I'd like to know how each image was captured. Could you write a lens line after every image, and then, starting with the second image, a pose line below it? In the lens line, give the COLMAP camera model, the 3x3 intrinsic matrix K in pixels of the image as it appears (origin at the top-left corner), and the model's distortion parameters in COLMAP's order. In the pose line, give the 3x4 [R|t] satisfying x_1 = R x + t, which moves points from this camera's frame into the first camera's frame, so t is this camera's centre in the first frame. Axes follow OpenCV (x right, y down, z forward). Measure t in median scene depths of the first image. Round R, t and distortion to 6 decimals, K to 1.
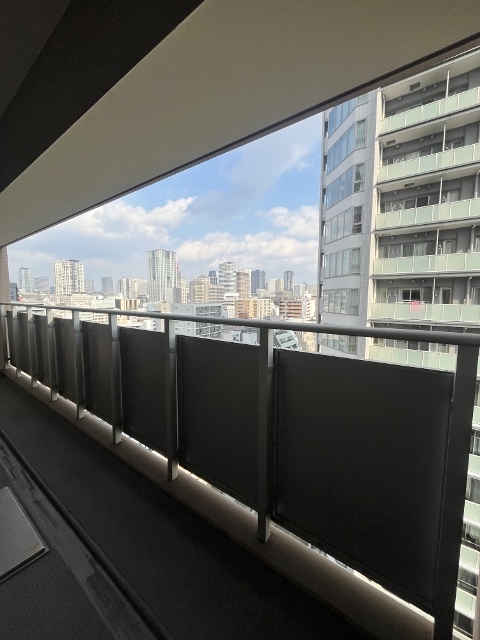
lens RADIAL K [[258.0, 0, 239.9], [0, 258.0, 319.8], [0, 0, 1]] dist [-0.001062, 0.000031]
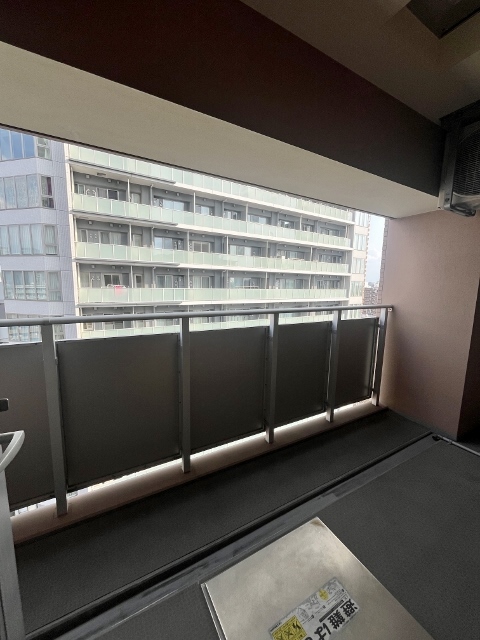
lens RADIAL K [[258.0, 0, 240.0], [0, 258.0, 319.9], [0, 0, 1]] dist [-0.001062, 0.000031]
pose [[0.407021, -0.126303, 0.904644, -0.131642], [0.066161, 0.991869, 0.108713, -0.010506], [-0.911019, 0.015603, 0.412068, 0.058666]]
